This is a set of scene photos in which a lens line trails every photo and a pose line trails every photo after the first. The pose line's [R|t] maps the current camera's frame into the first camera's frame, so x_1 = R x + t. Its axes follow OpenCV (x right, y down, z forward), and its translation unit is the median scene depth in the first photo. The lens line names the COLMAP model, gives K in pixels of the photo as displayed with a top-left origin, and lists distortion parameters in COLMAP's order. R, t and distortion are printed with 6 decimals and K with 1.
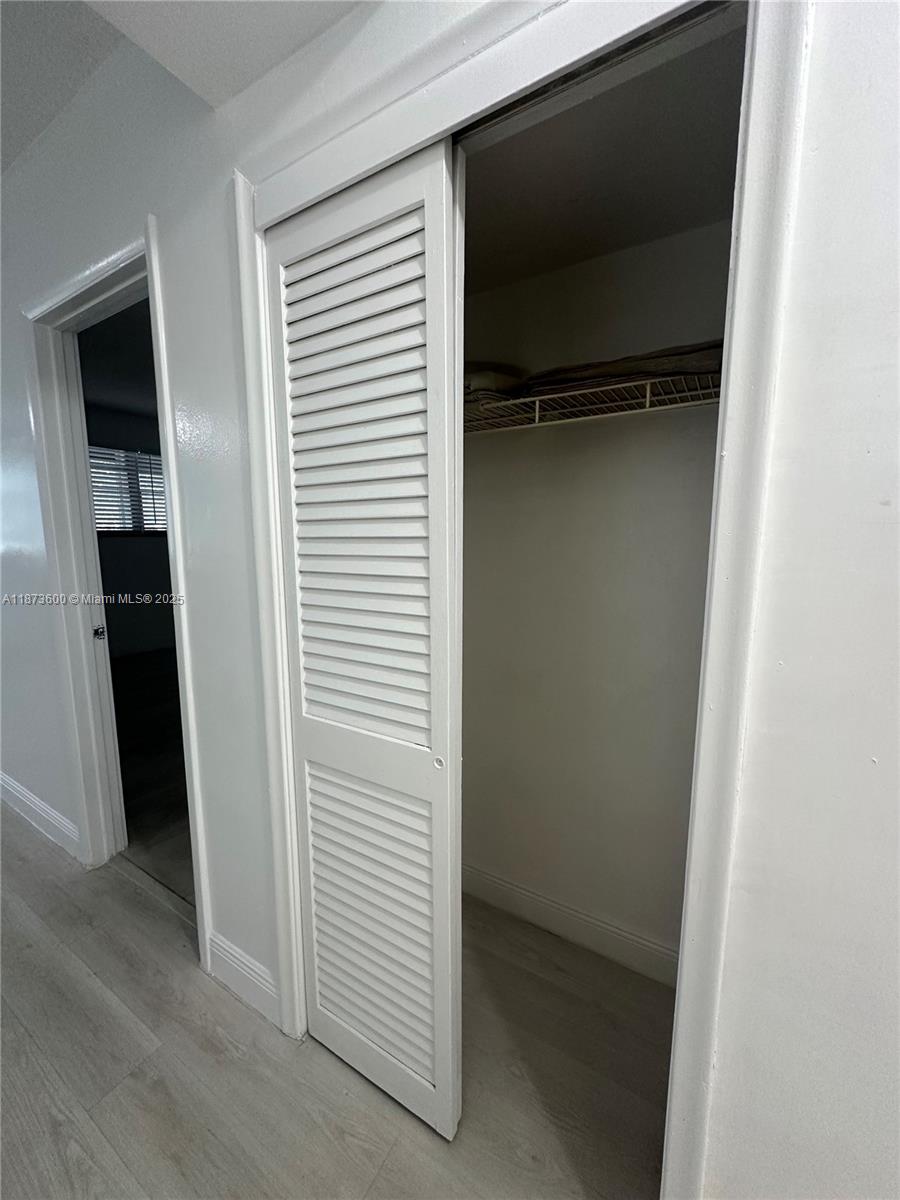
lens RADIAL K [[478.0, 0, 454.2], [0, 478.0, 601.5], [0, 0, 1]] dist [-0.004100, 0.000862]
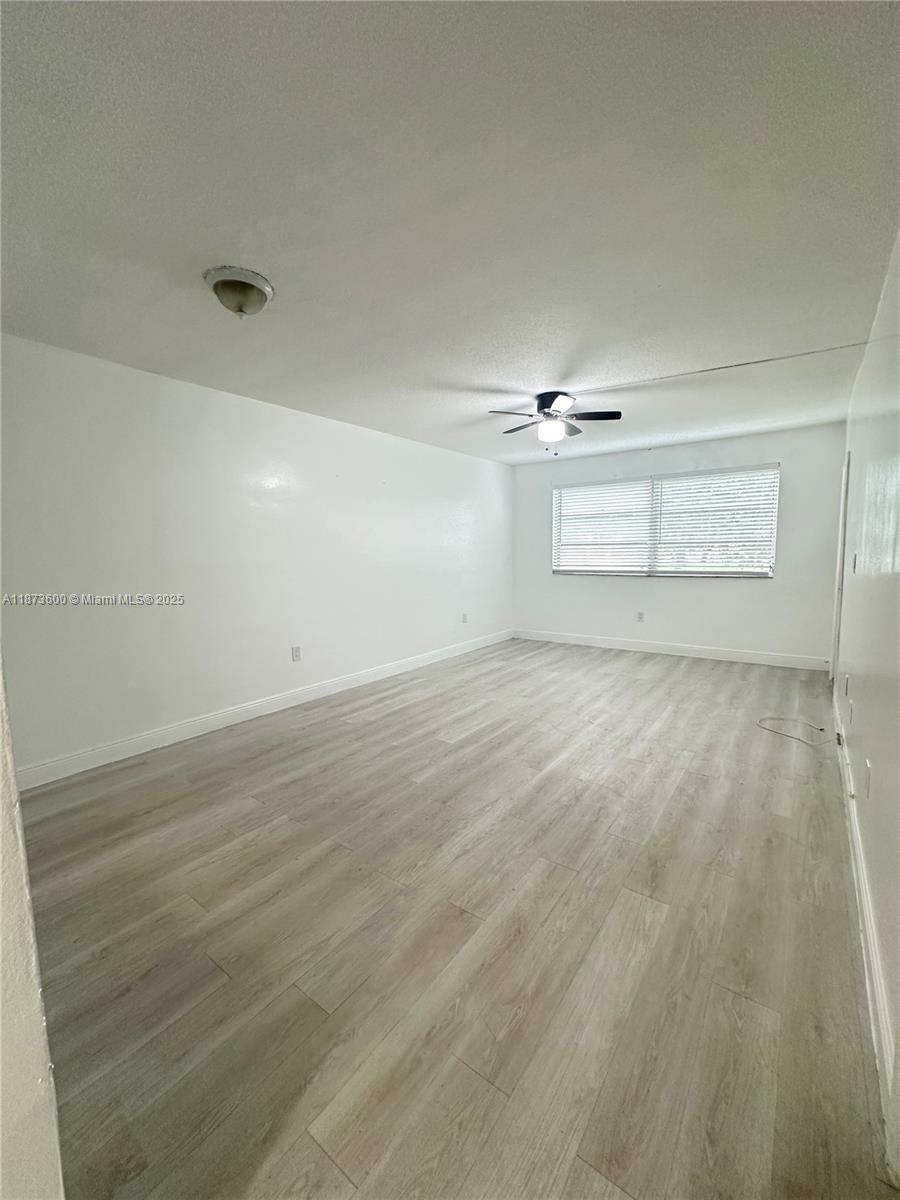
lens RADIAL K [[478.0, 0, 452.6], [0, 478.0, 602.3], [0, 0, 1]] dist [-0.004100, 0.000862]
pose [[-0.085753, 0.108533, -0.990387, -0.454767], [-0.116242, 0.986170, 0.118135, -0.108506], [0.989512, 0.125255, -0.071951, 0.786270]]
